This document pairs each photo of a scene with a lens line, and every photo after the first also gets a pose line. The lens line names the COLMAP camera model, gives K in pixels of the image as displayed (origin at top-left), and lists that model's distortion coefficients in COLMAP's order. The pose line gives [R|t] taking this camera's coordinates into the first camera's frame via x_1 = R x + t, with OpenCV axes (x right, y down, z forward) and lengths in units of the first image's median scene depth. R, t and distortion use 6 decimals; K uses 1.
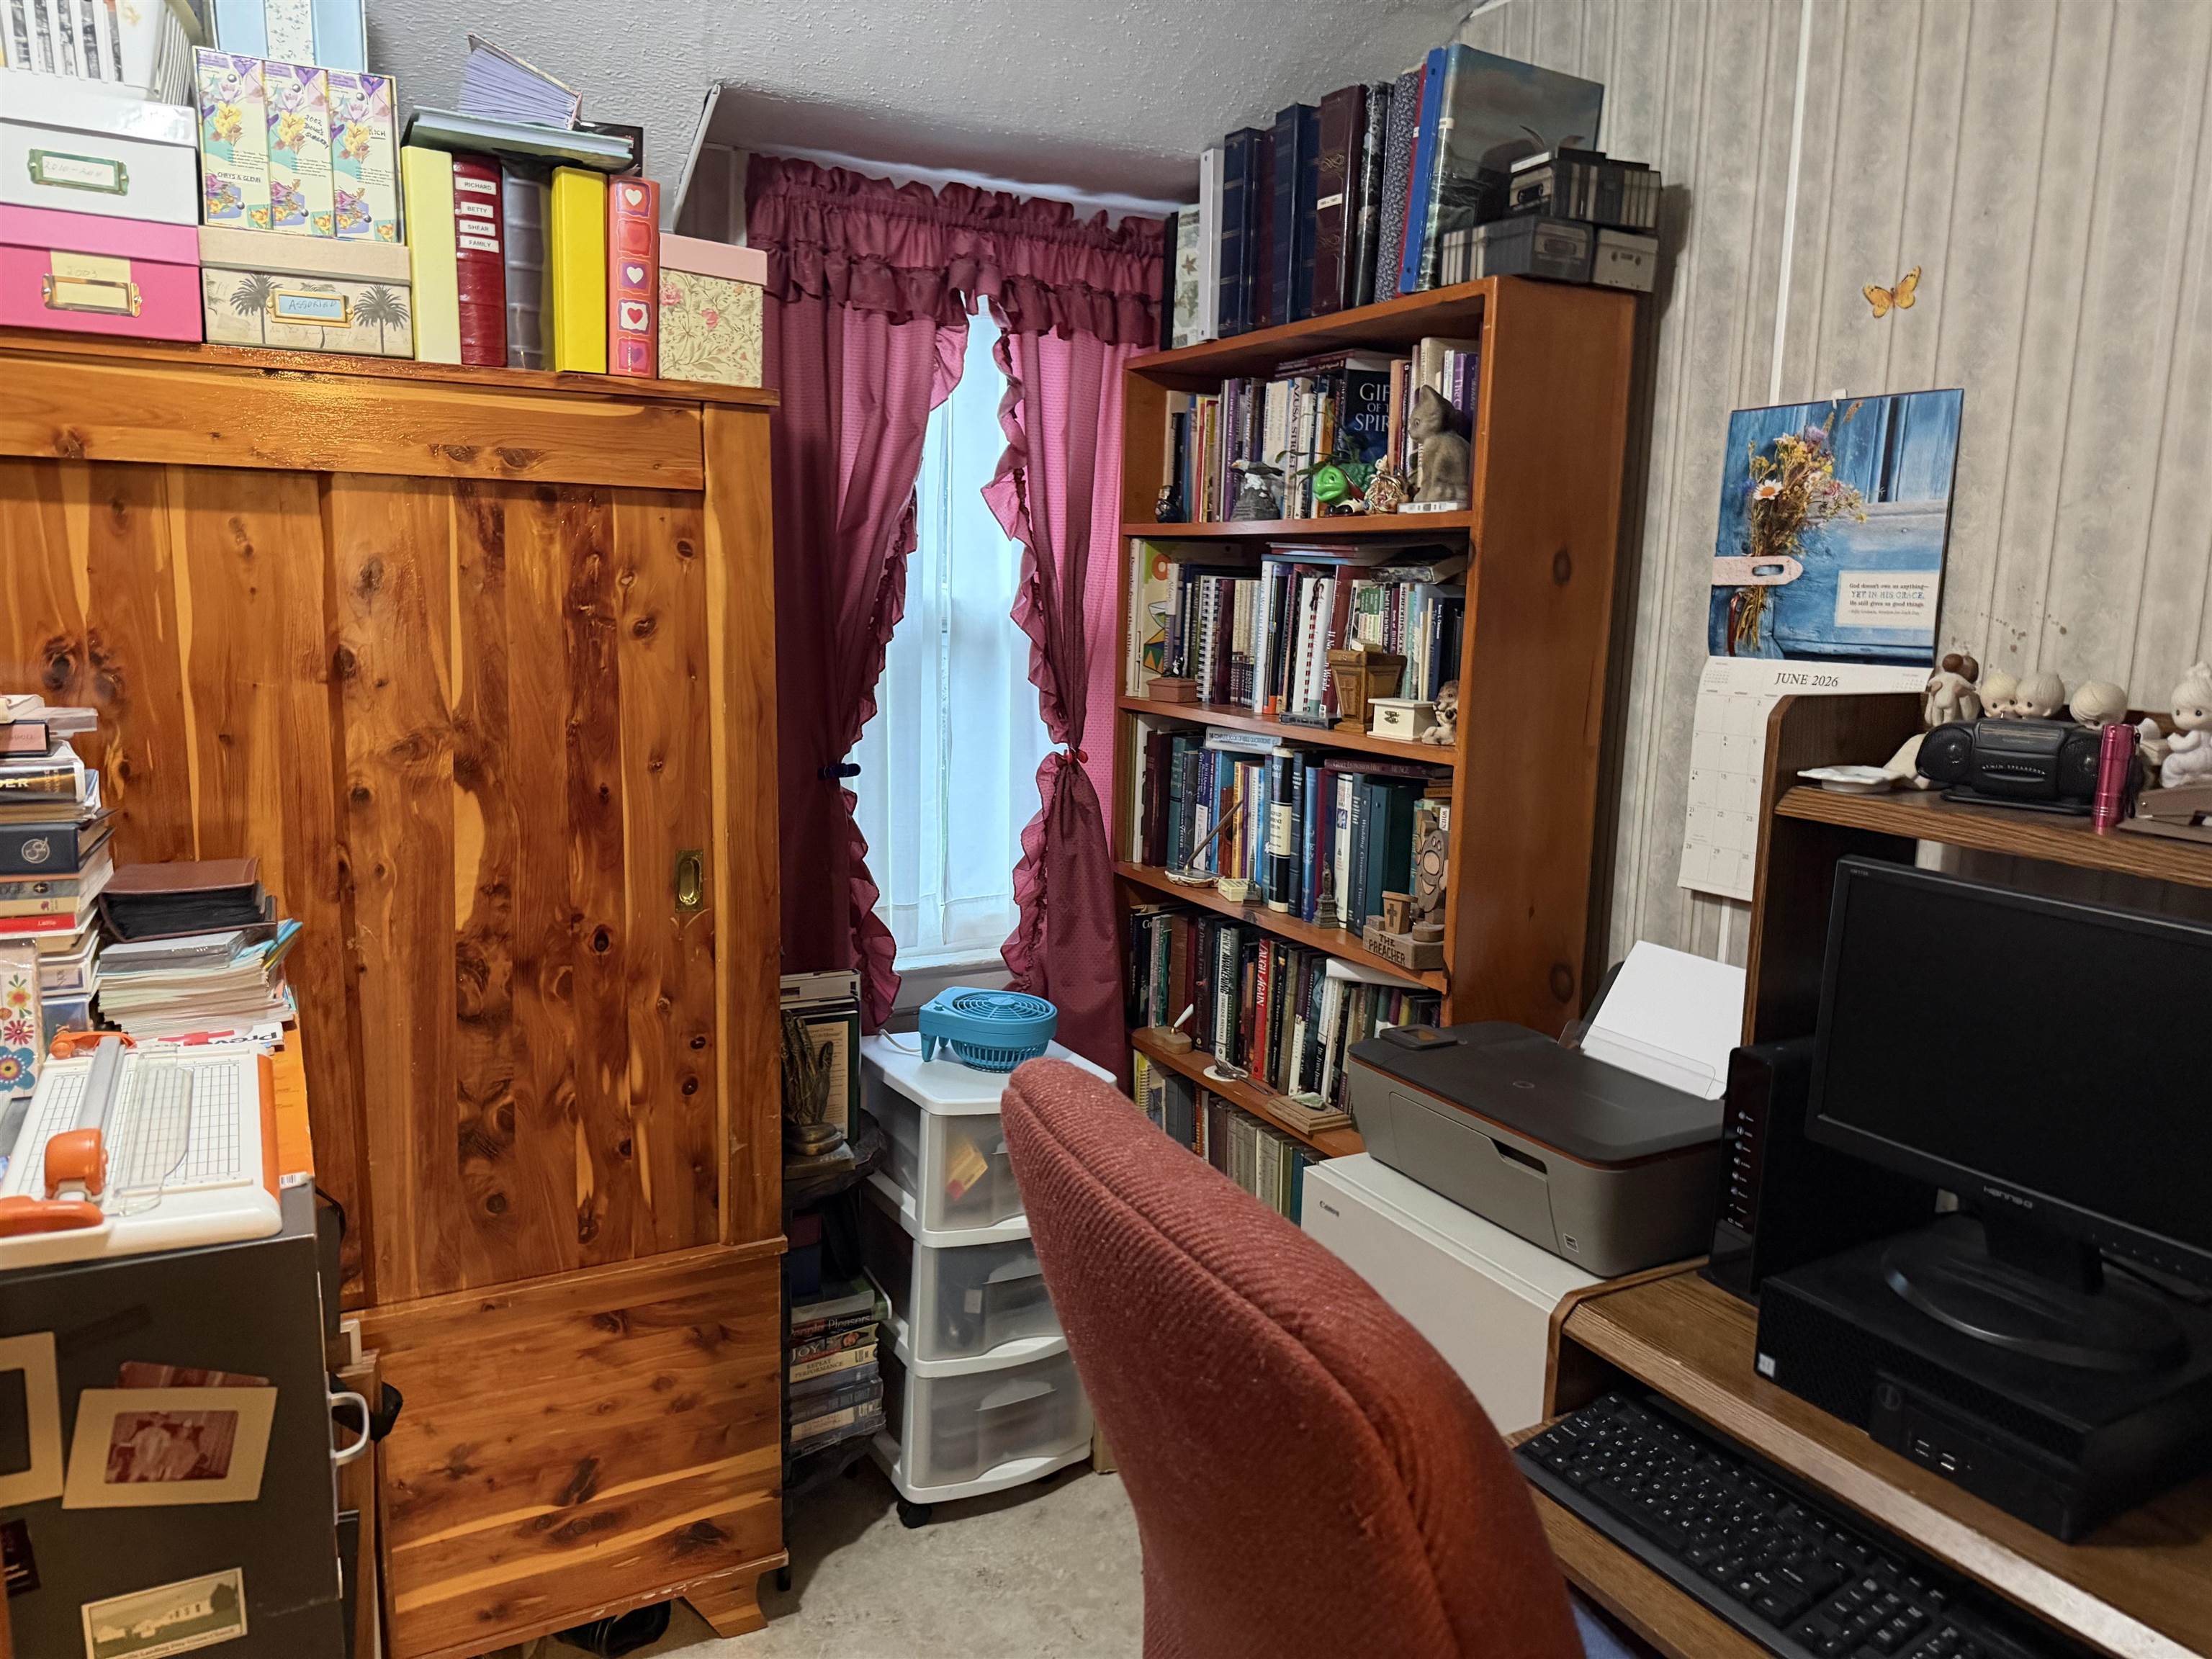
lens RADIAL K [[1562.2, 0, 1108.6], [0, 1562.2, 841.9], [0, 0, 1]] dist [0.036210, -0.063971]
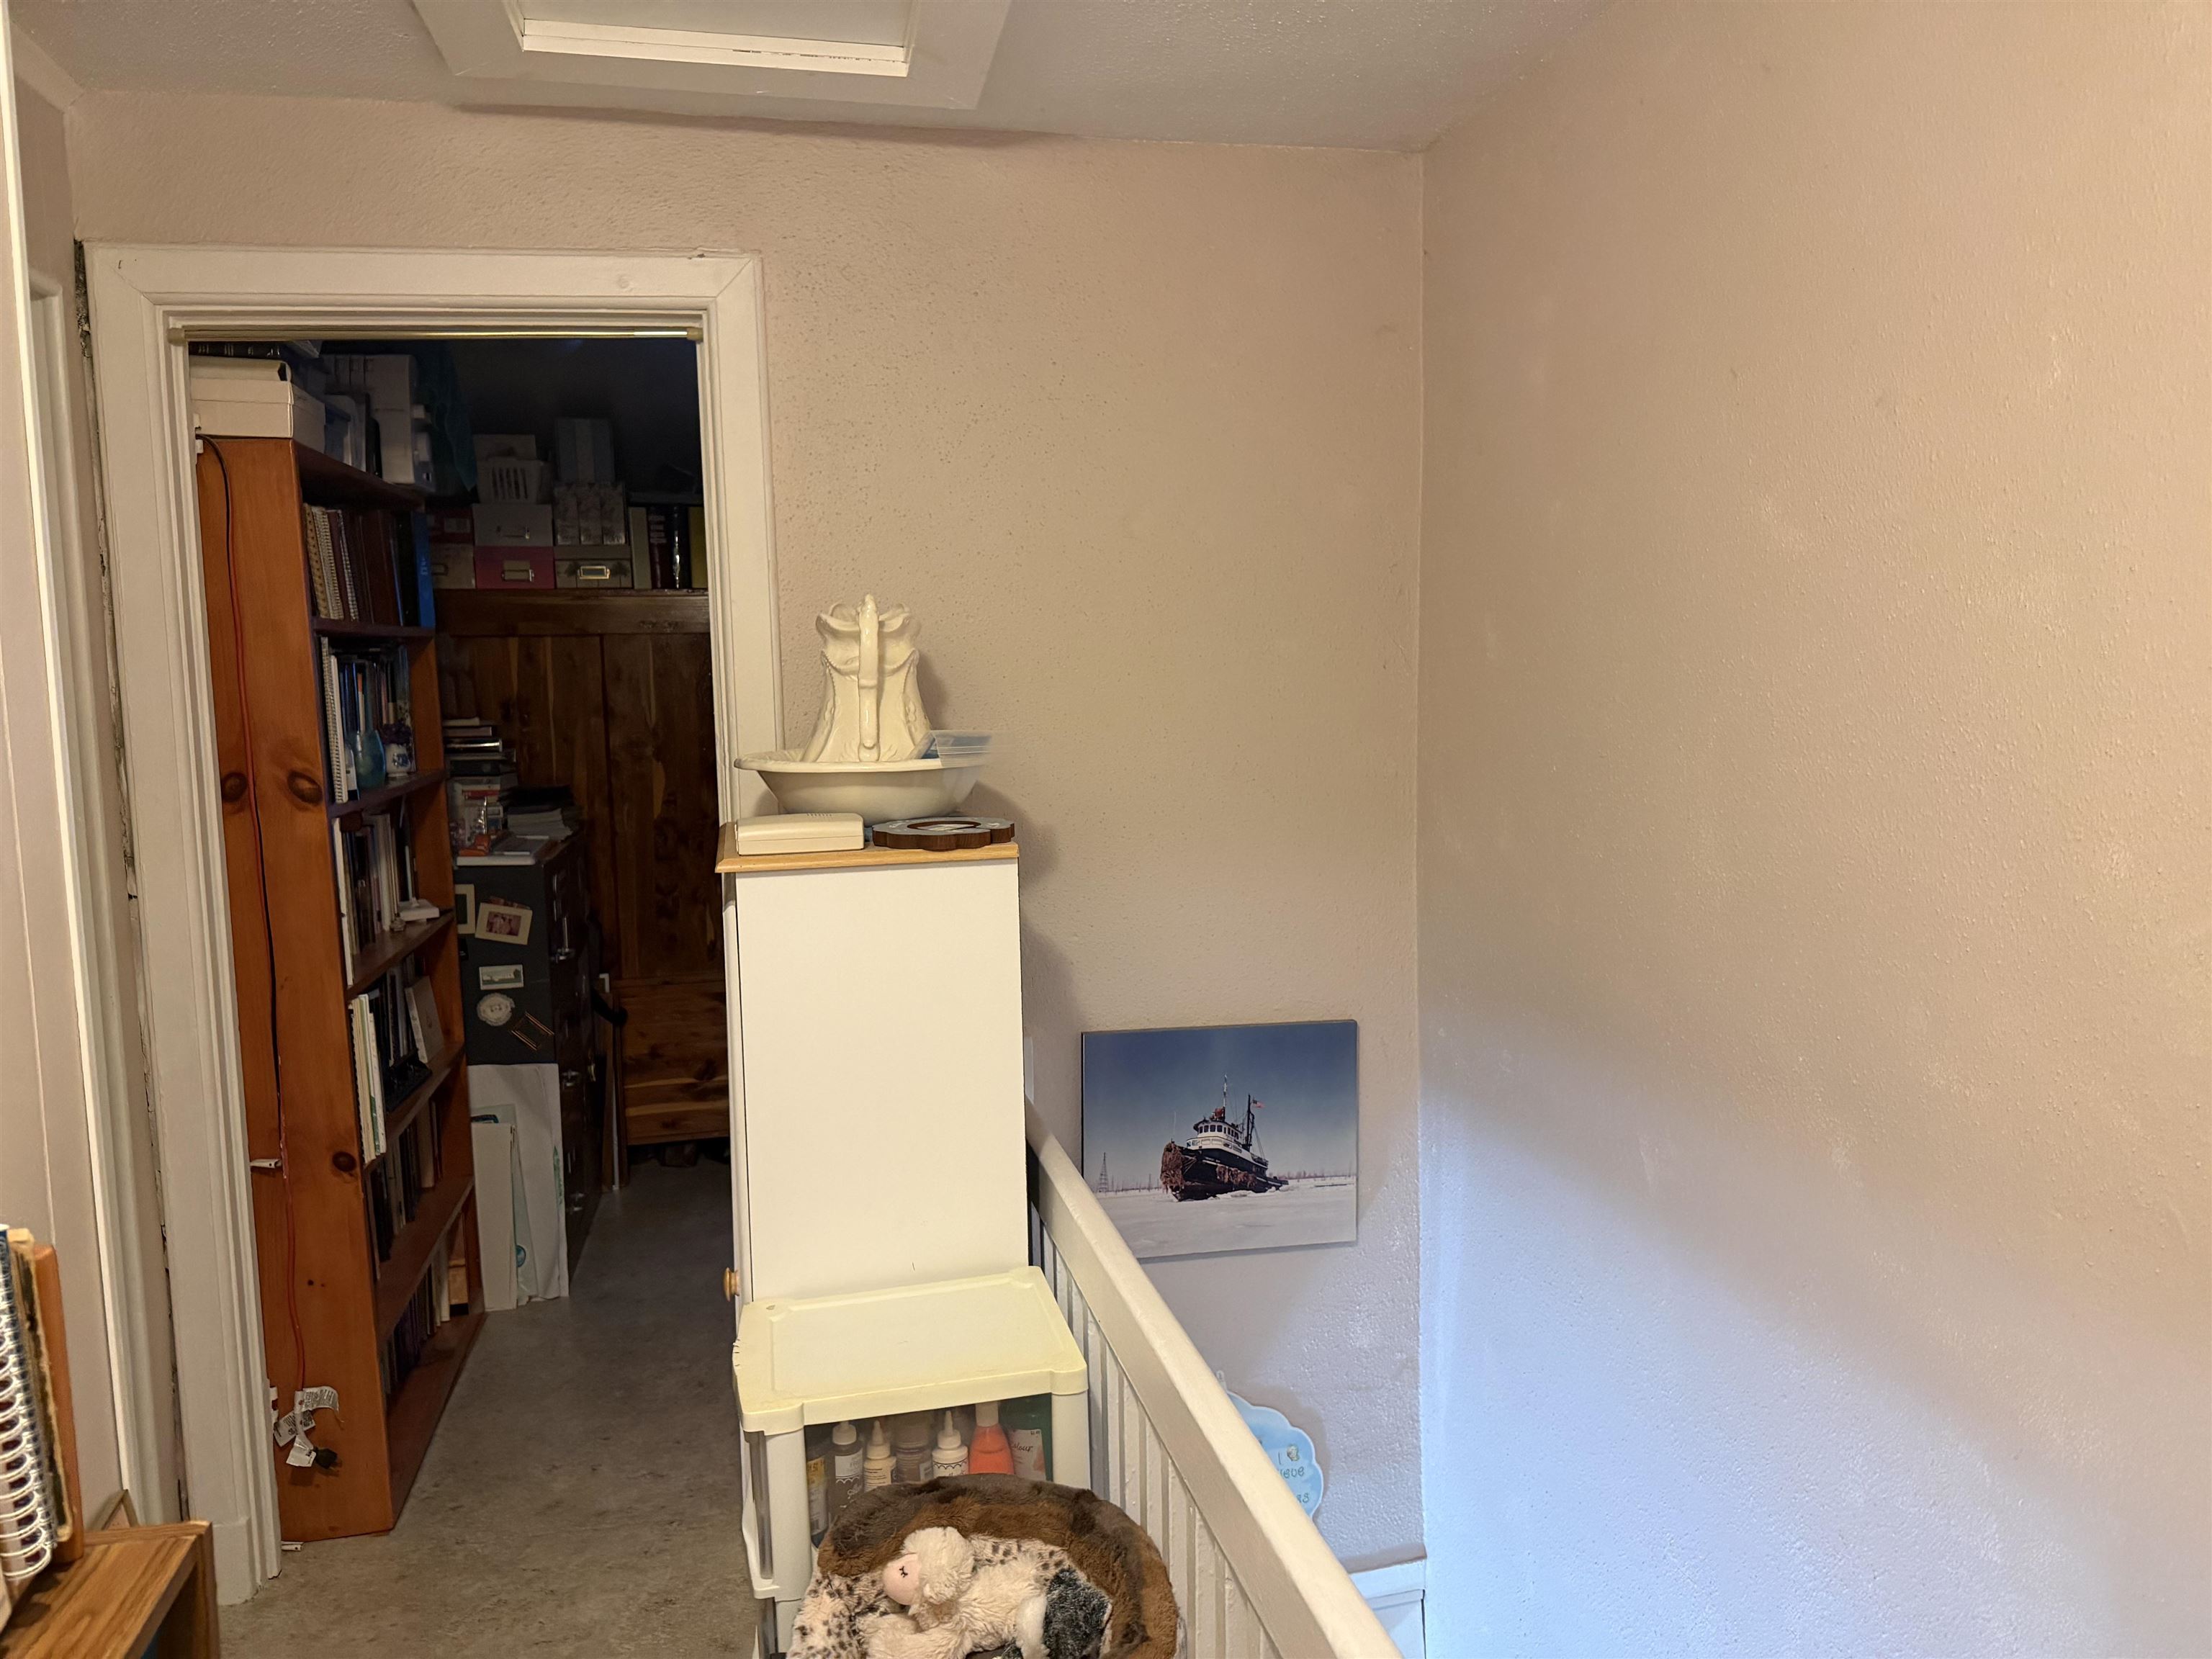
lens RADIAL K [[1562.2, 0, 1101.2], [0, 1562.2, 819.4], [0, 0, 1]] dist [0.036210, -0.063971]
pose [[0.956229, -0.013564, -0.292305, 1.035720], [-0.003356, 0.998351, -0.057305, 0.211537], [0.292600, 0.055778, 0.954607, -1.195284]]
